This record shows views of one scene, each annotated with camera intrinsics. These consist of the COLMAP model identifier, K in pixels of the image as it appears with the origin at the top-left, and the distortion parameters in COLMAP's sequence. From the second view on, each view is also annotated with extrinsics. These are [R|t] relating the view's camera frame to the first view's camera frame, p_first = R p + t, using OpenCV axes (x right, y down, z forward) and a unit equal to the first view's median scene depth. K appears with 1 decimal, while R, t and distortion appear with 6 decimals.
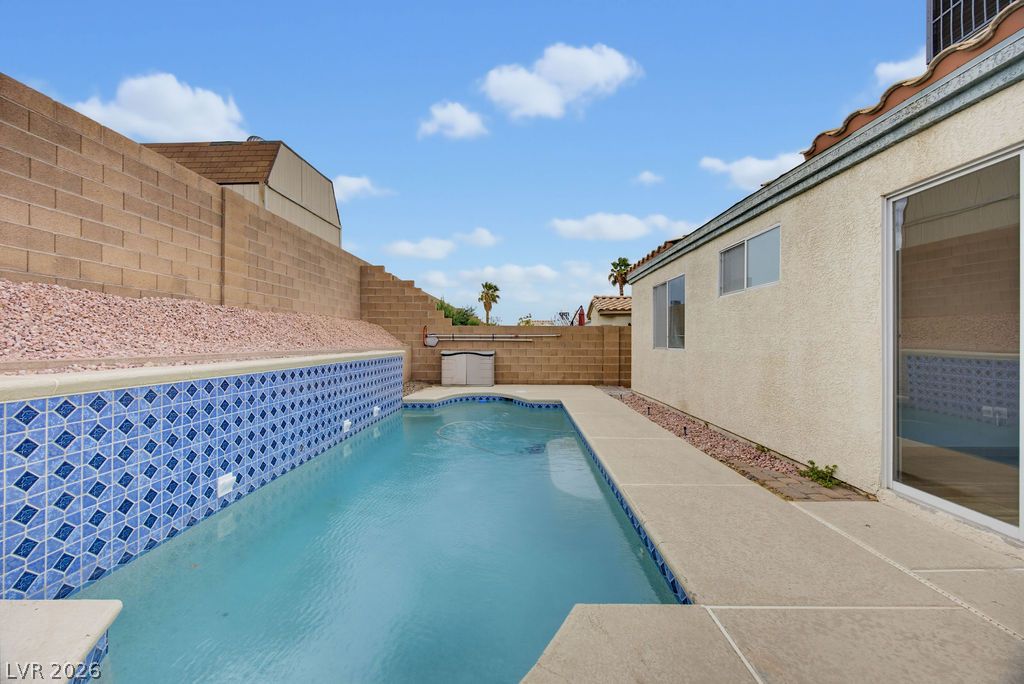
lens RADIAL K [[395.6, 0, 515.6], [0, 395.6, 341.5], [0, 0, 1]] dist [-0.007437, 0.000603]
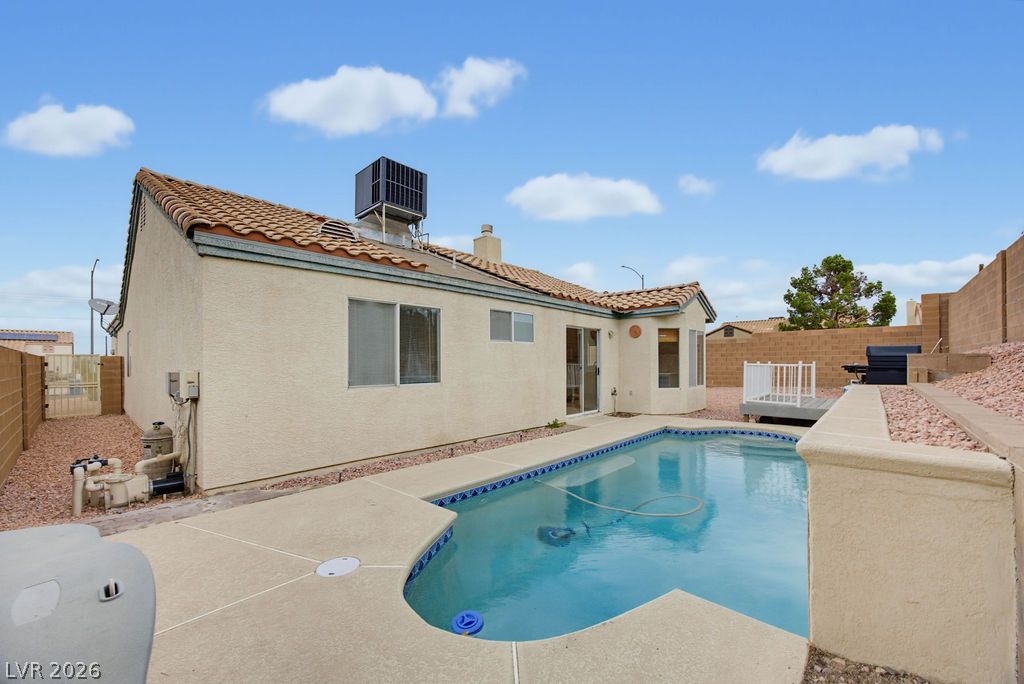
lens RADIAL K [[400.8, 0, 511.9], [0, 400.8, 350.1], [0, 0, 1]] dist [-0.025340, 0.007352]
pose [[-0.752756, 0.023757, 0.657871, -0.302558], [0.002483, 0.999444, -0.033251, -0.023568], [-0.658295, -0.023397, -0.752396, 1.320440]]
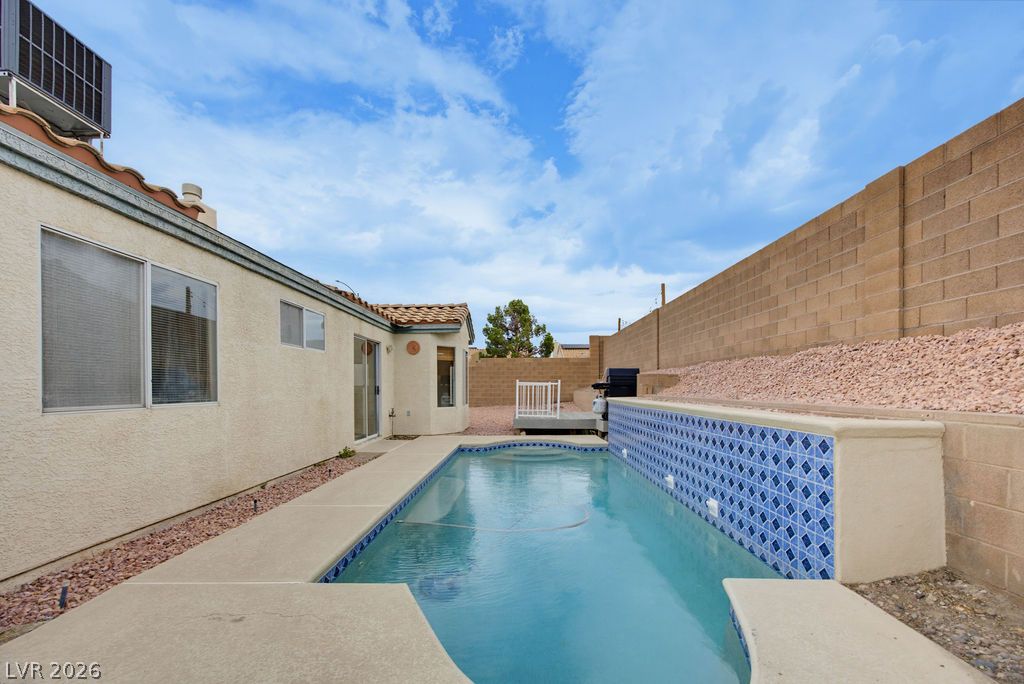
lens RADIAL K [[412.3, 0, 507.1], [0, 412.3, 381.2], [0, 0, 1]] dist [-0.001164, 0.000395]
pose [[-0.999940, 0.001063, 0.010896, -0.038563], [0.000881, 0.999860, -0.016690, -0.002565], [-0.010913, -0.016679, -0.999801, 1.330900]]
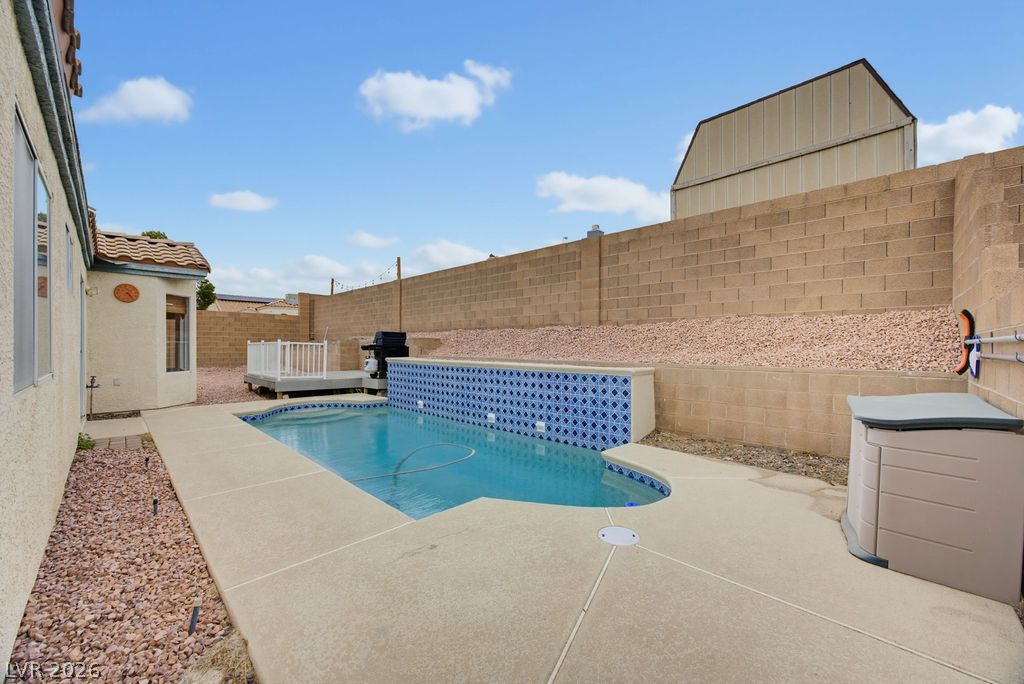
lens RADIAL K [[401.3, 0, 515.8], [0, 401.3, 343.9], [0, 0, 1]] dist [-0.039096, 0.019635]
pose [[-0.688131, -0.012801, -0.725474, 0.313391], [-0.007874, 0.999917, -0.010175, -0.009484], [0.725544, -0.001289, -0.688174, 1.325431]]
